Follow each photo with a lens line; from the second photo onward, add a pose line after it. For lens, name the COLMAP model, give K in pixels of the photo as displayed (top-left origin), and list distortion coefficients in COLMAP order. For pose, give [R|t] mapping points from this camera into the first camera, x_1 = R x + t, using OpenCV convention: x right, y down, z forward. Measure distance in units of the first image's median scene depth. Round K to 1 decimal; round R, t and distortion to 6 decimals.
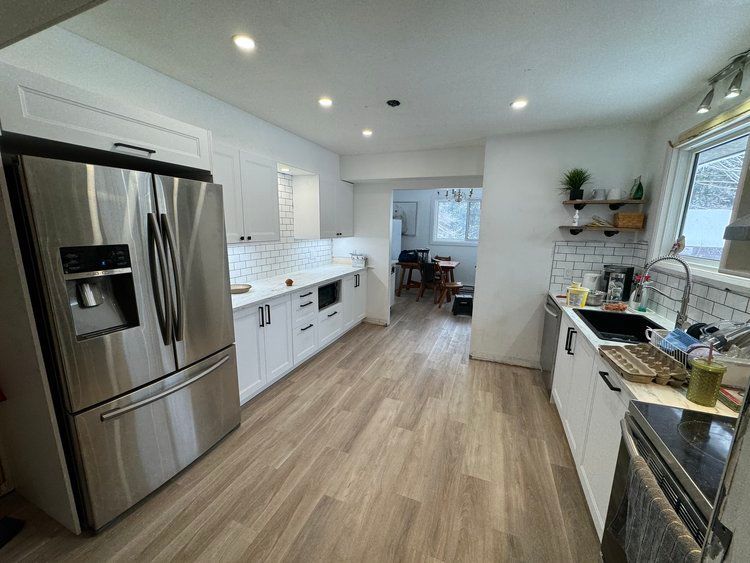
lens RADIAL K [[298.4, 0, 376.0], [0, 298.4, 282.5], [0, 0, 1]] dist [-0.001459, -0.000373]
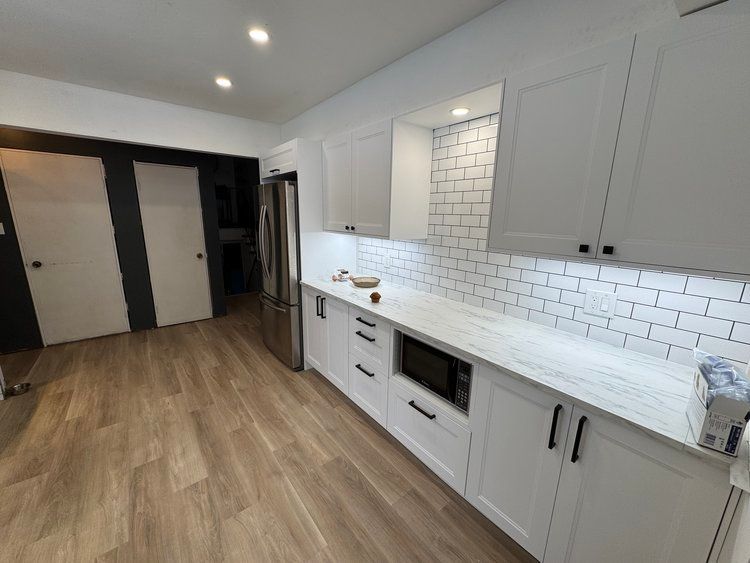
lens RADIAL K [[298.4, 0, 375.0], [0, 298.4, 282.7], [0, 0, 1]] dist [-0.001459, -0.000373]
pose [[-0.494274, 0.166353, -0.853241, 0.369324], [-0.194448, 0.935493, 0.295031, -0.294893], [0.847280, 0.311737, -0.430043, 1.607258]]
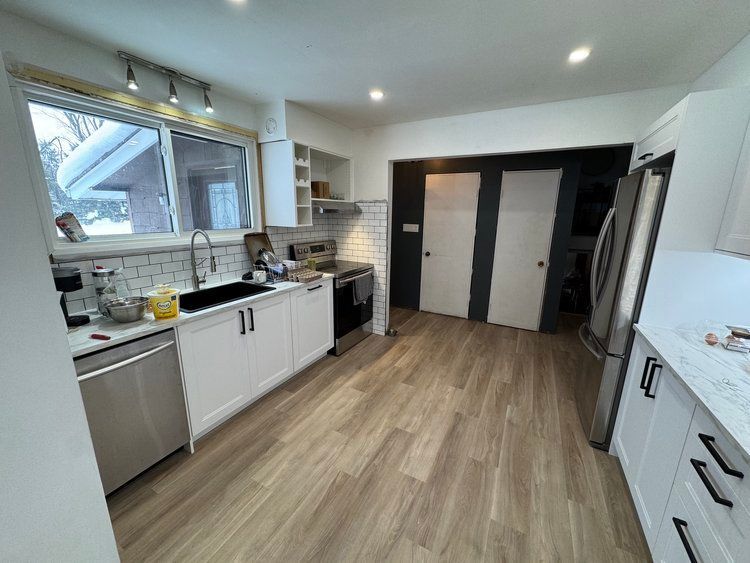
lens RADIAL K [[298.4, 0, 374.7], [0, 298.4, 282.3], [0, 0, 1]] dist [-0.001459, -0.000373]
pose [[-0.993150, -0.056109, 0.102489, 0.109211], [-0.009354, 0.912517, 0.408932, -0.295822], [-0.116468, 0.405172, -0.906792, 1.571056]]
